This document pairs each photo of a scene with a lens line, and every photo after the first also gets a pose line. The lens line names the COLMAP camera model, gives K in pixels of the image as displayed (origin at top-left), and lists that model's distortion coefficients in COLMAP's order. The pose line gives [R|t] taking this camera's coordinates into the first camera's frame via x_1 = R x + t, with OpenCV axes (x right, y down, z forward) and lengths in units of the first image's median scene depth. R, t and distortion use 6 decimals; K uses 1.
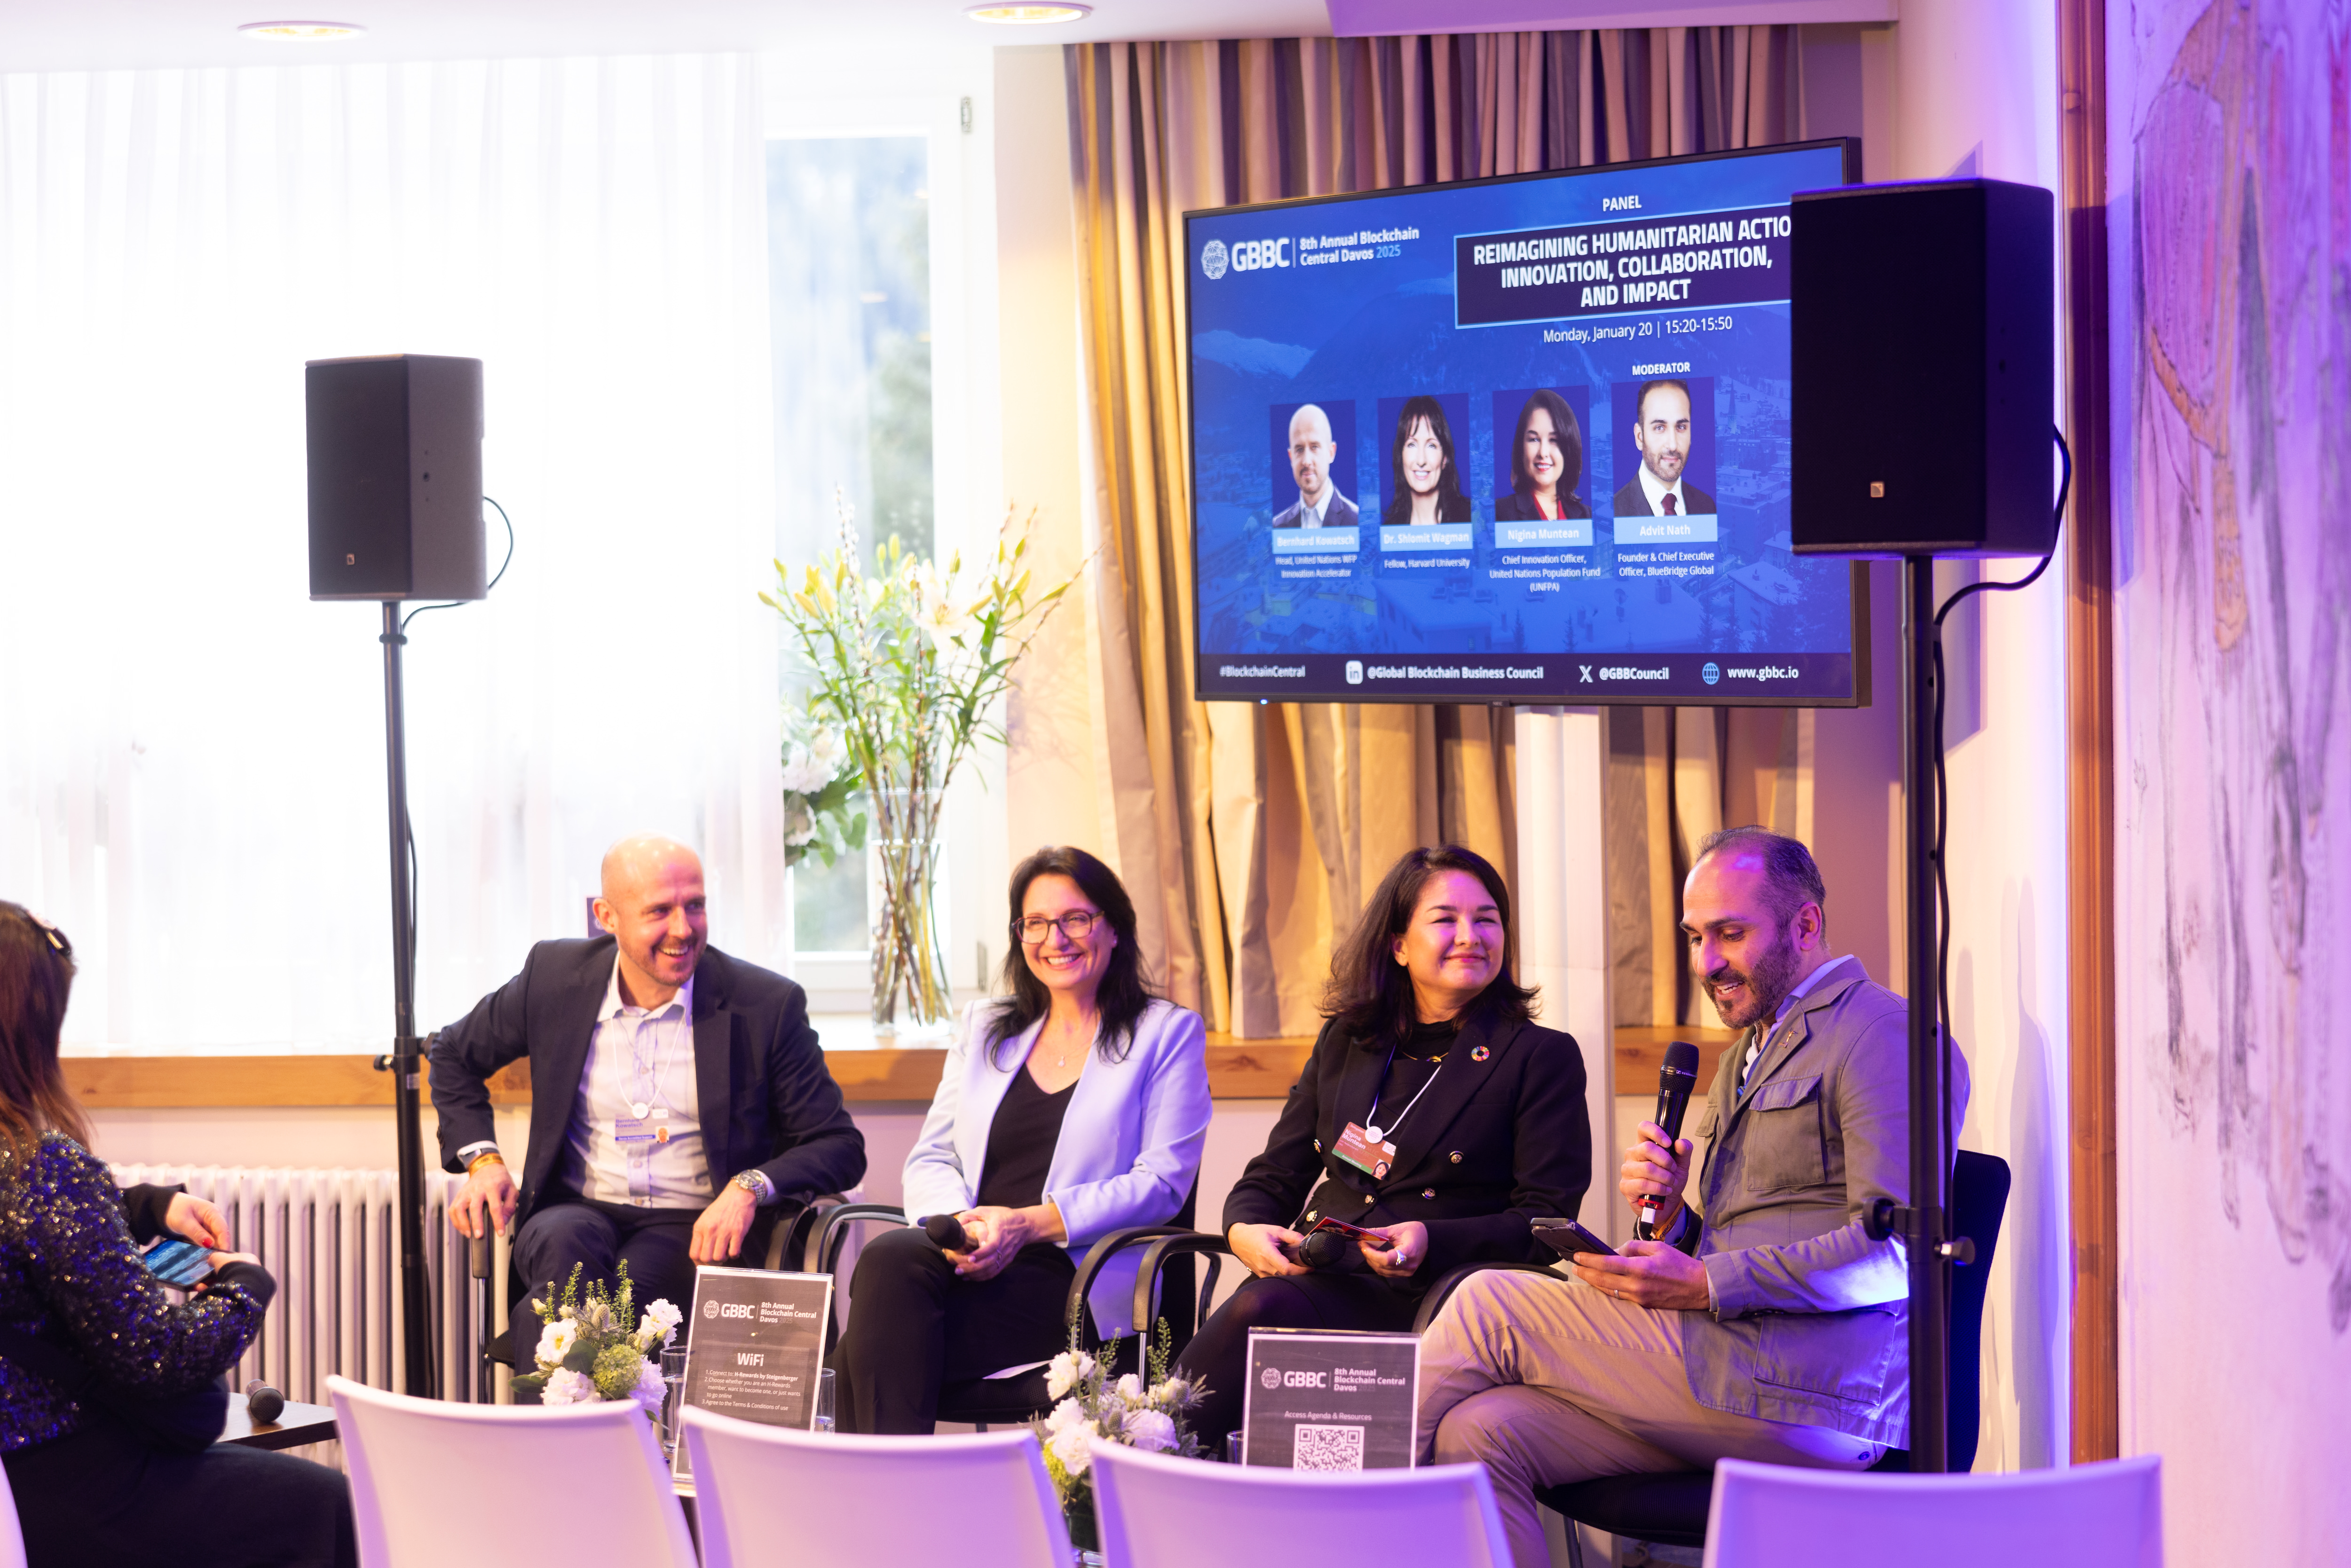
lens RADIAL K [[4309.8, 0, 1175.5], [0, 4309.8, 784.0], [0, 0, 1]] dist [0.009067, -0.158760]
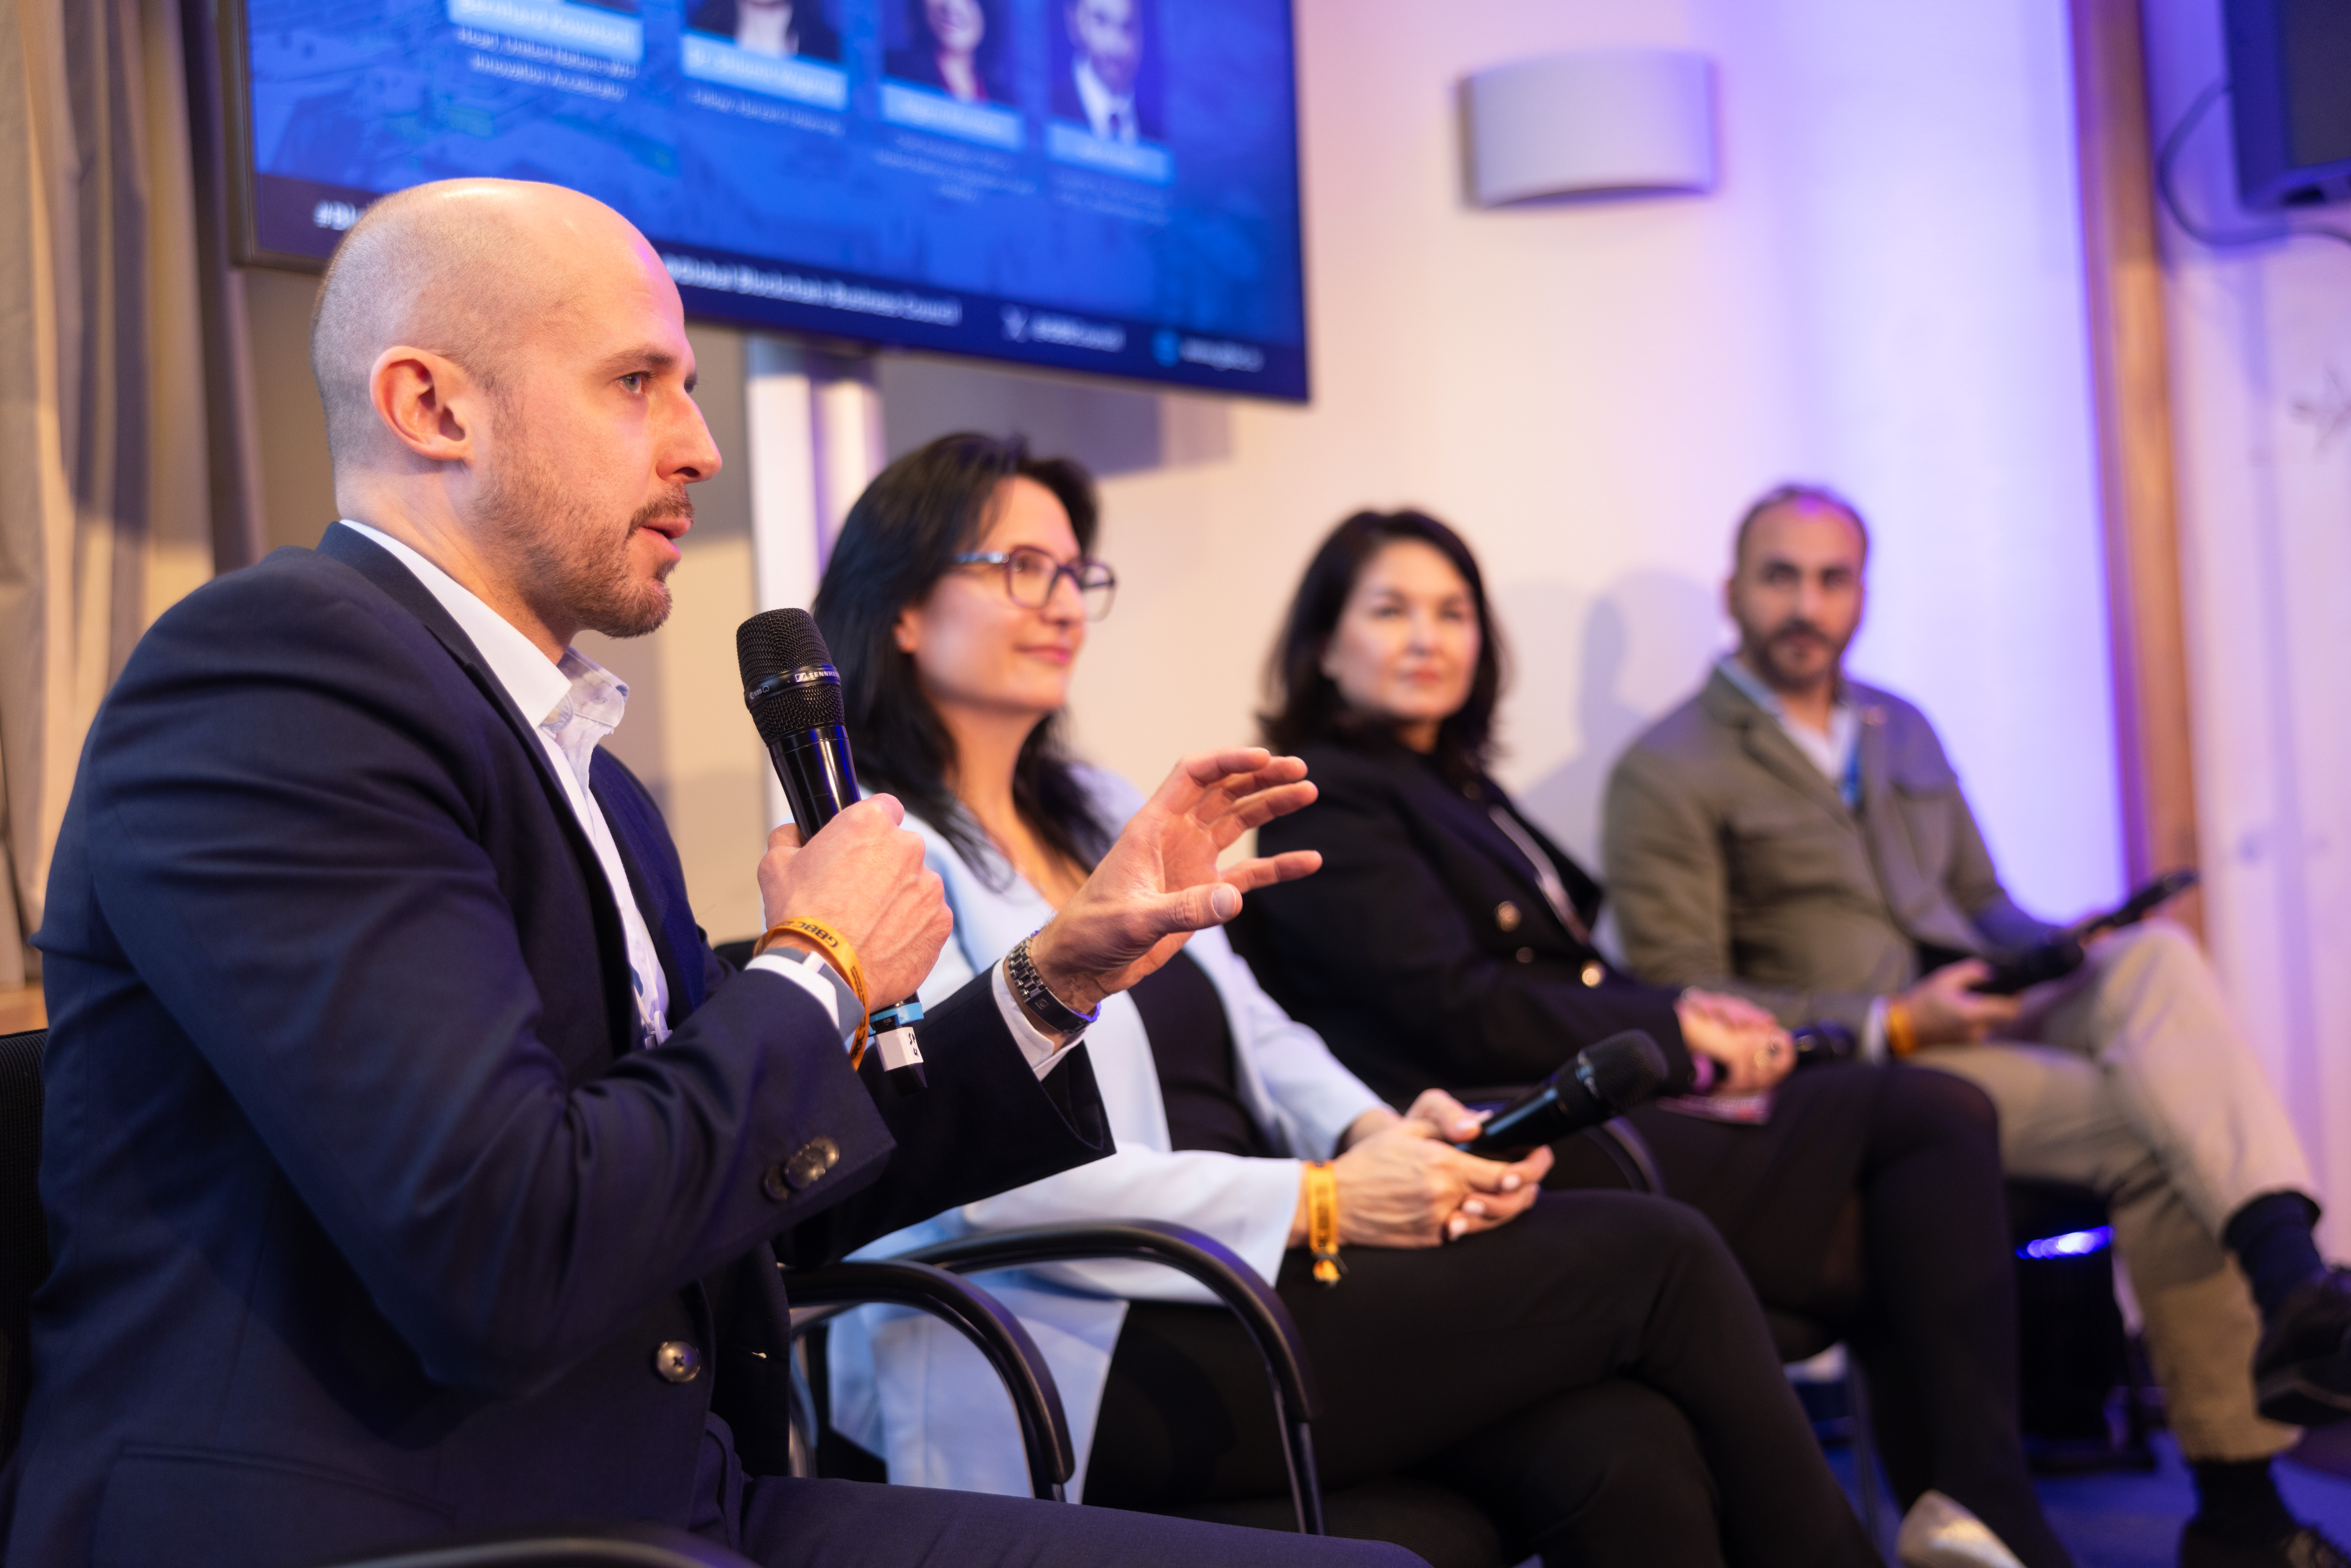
lens RADIAL K [[2486.2, 0, 1177.4], [0, 2486.2, 785.9], [0, 0, 1]] dist [0.000015, 0.011083]
pose [[-0.114558, 0.032556, 0.992883, -0.308545], [0.097139, 0.995040, -0.021419, 0.060828], [-0.988656, 0.093994, -0.117152, 0.993289]]
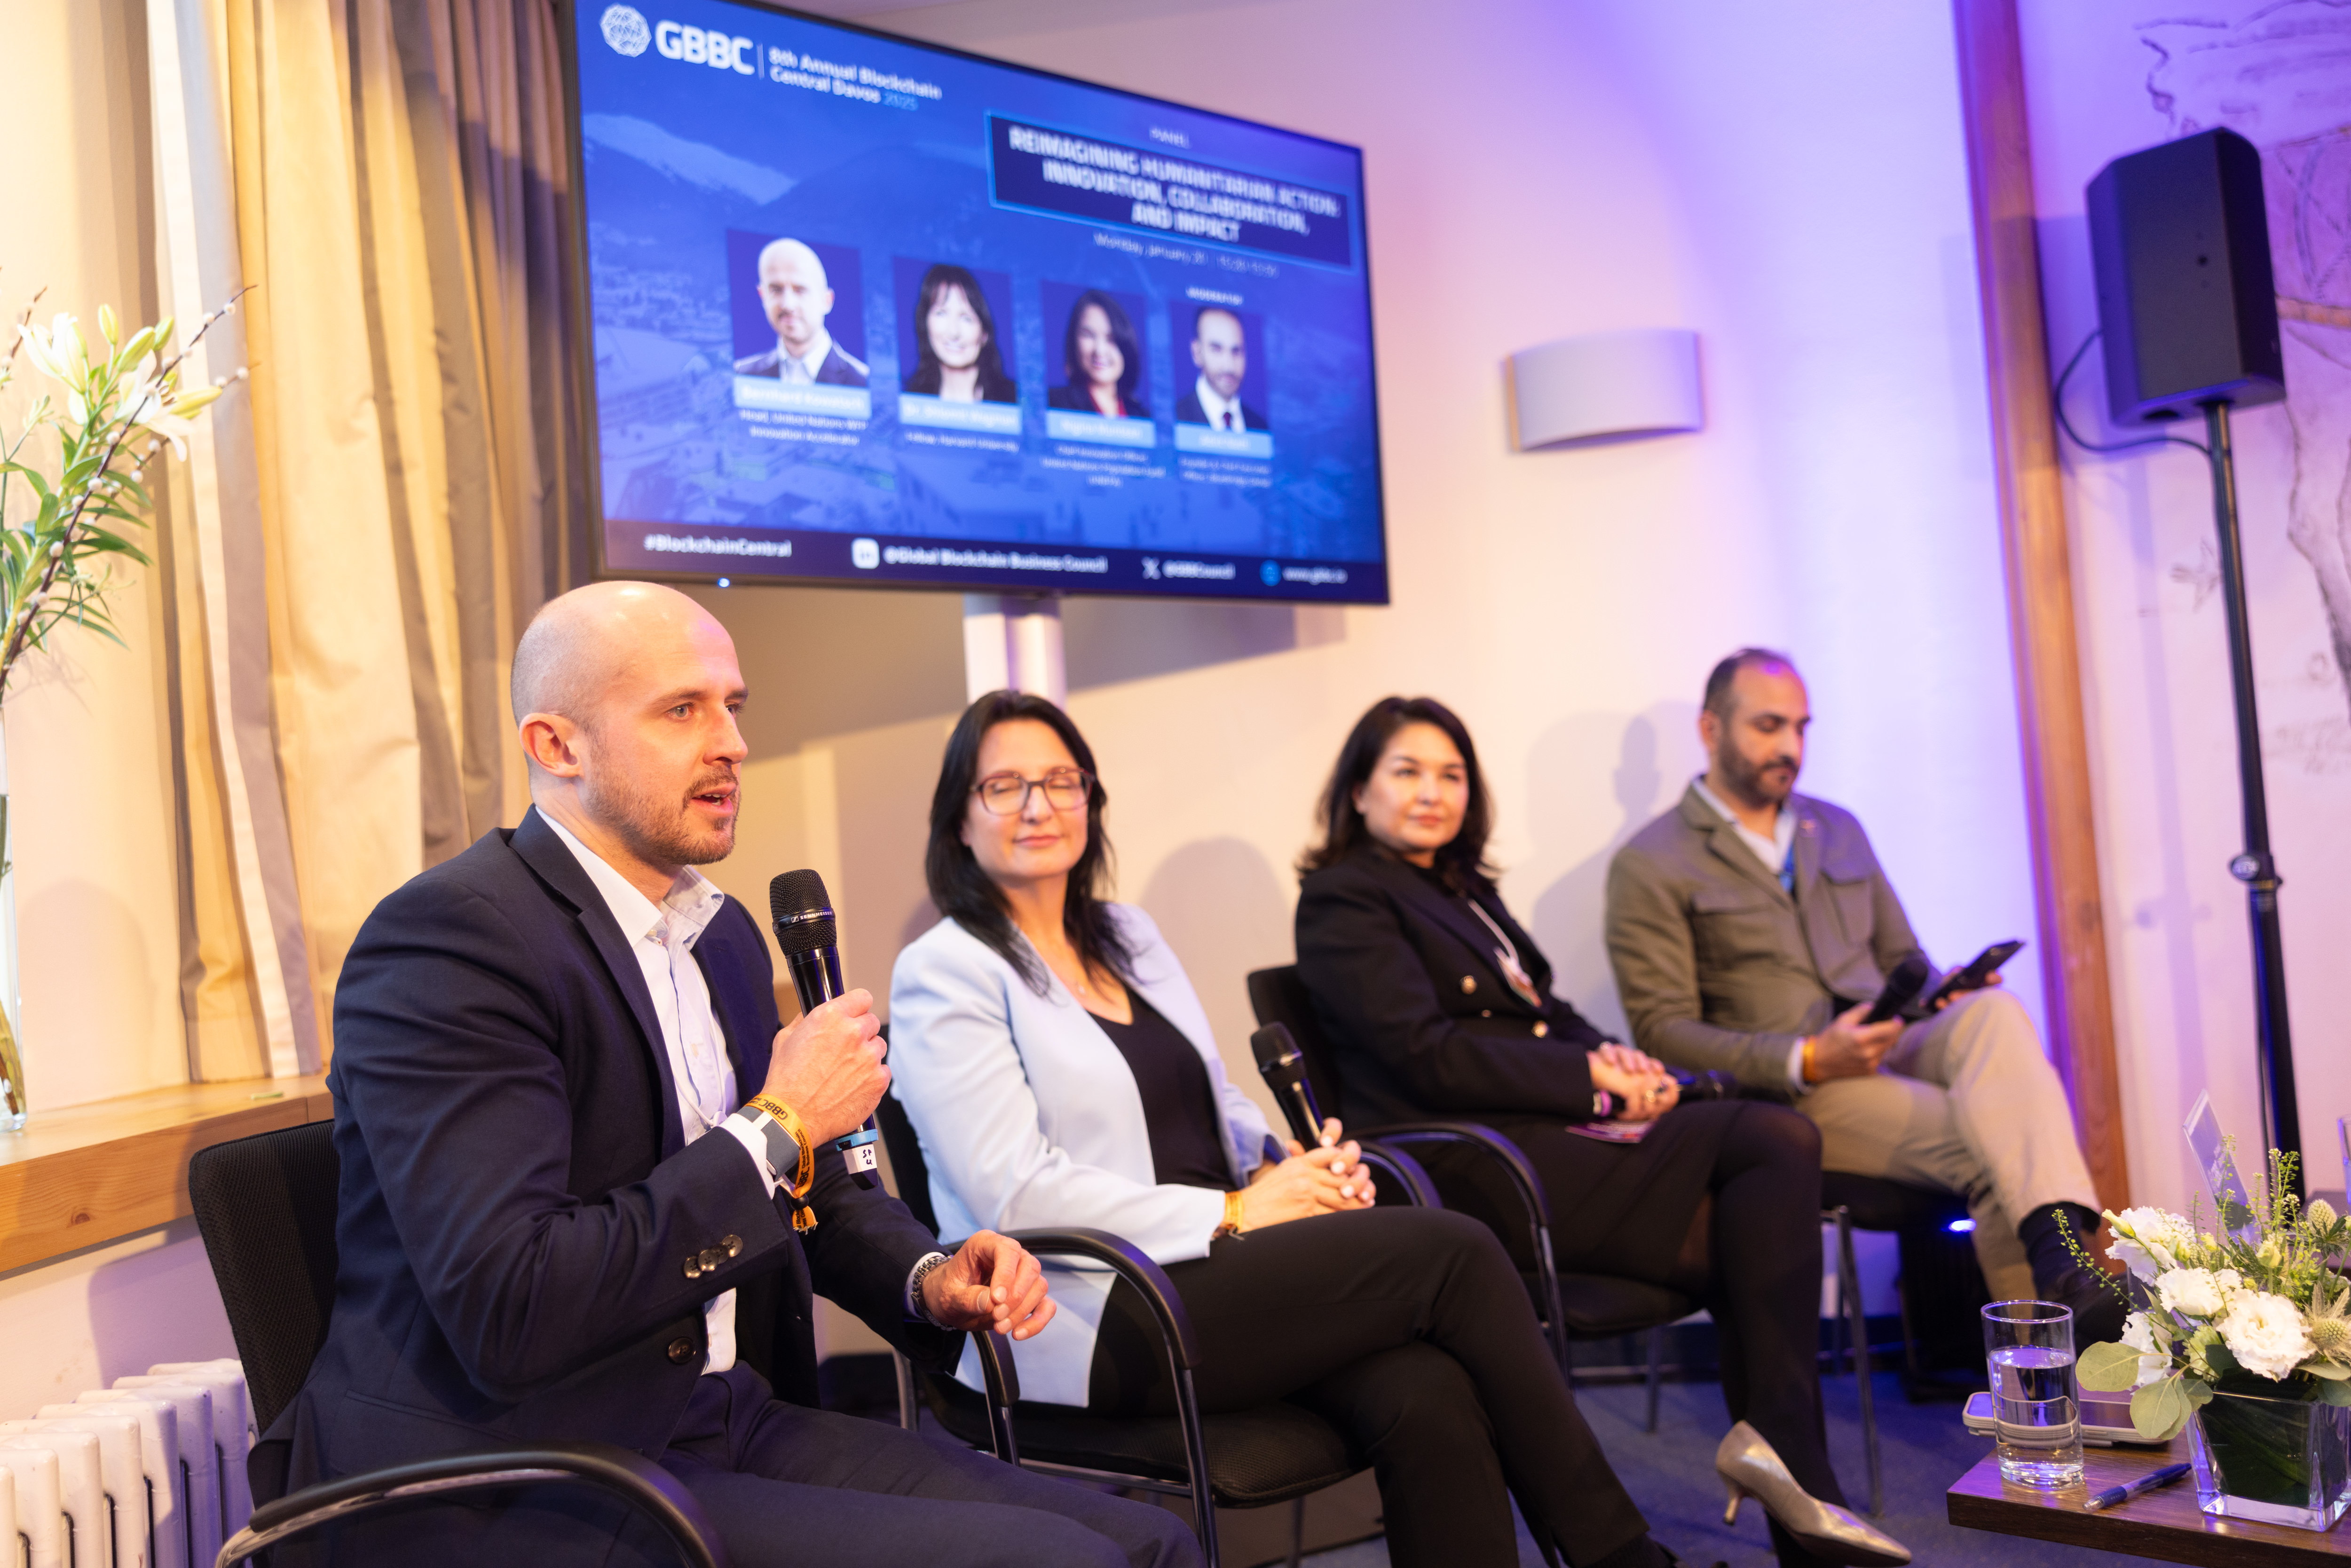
lens RADIAL K [[1898.1, 0, 1175.5], [0, 1898.1, 784.0], [0, 0, 1]] dist [0.007726, -0.005946]
pose [[0.068676, 0.046084, 0.996574, -0.345549], [0.106833, 0.992849, -0.053274, 0.049247], [-0.991902, 0.110125, 0.063262, 0.936983]]
